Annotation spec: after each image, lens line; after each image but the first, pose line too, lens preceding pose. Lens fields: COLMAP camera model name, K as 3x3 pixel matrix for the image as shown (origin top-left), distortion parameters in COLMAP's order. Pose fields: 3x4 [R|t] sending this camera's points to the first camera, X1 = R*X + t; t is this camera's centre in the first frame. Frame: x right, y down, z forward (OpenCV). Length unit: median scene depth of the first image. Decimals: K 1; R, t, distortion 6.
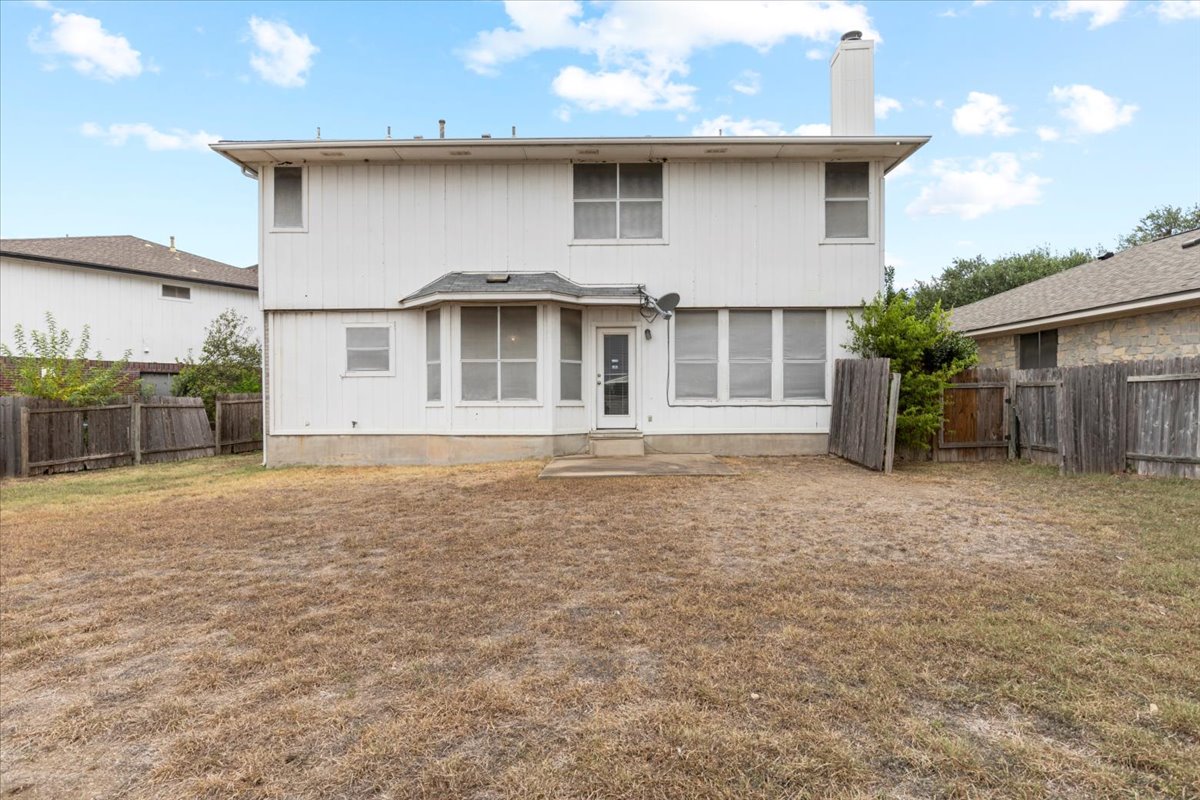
lens RADIAL K [[602.8, 0, 601.6], [0, 602.8, 402.0], [0, 0, 1]] dist [0.004871, 0.000343]
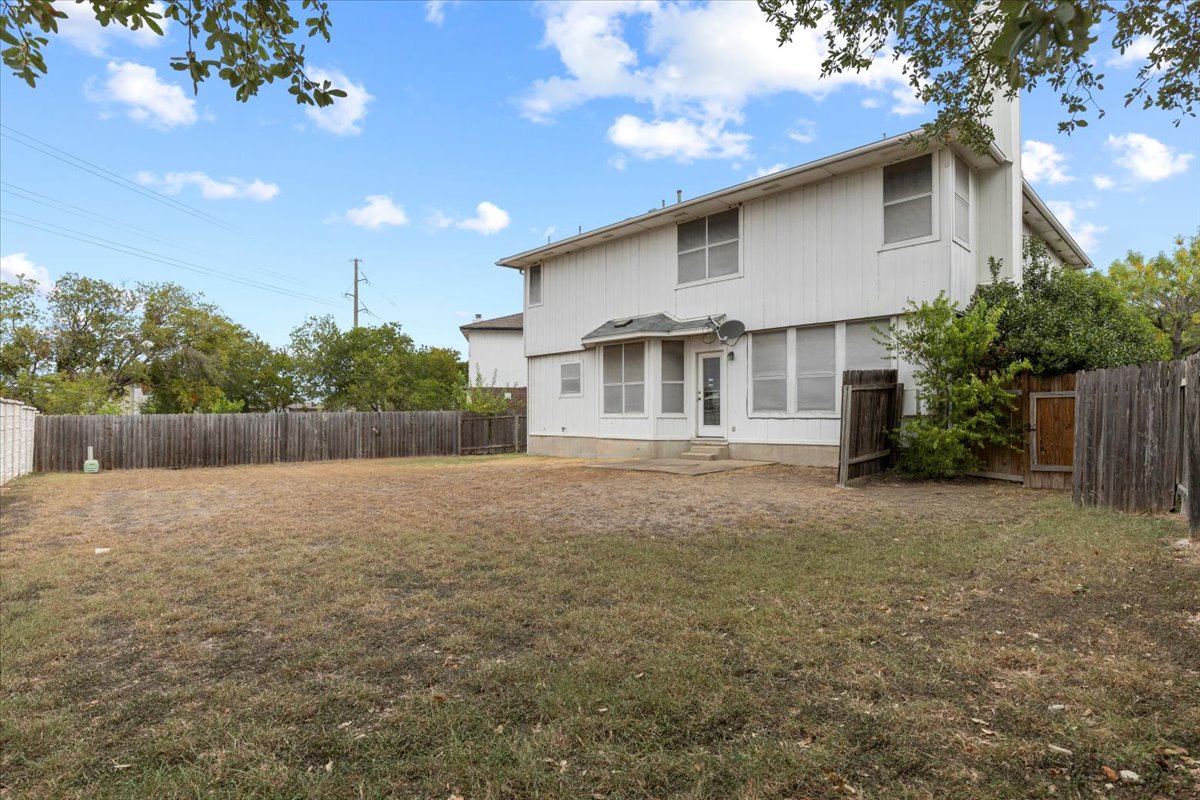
lens RADIAL K [[602.8, 0, 596.9], [0, 602.8, 407.4], [0, 0, 1]] dist [0.004871, 0.000343]
pose [[0.713406, -0.007695, -0.700708, 0.709461], [0.000328, 0.999943, -0.010647, -0.001413], [0.700751, 0.007366, 0.713368, -0.009343]]
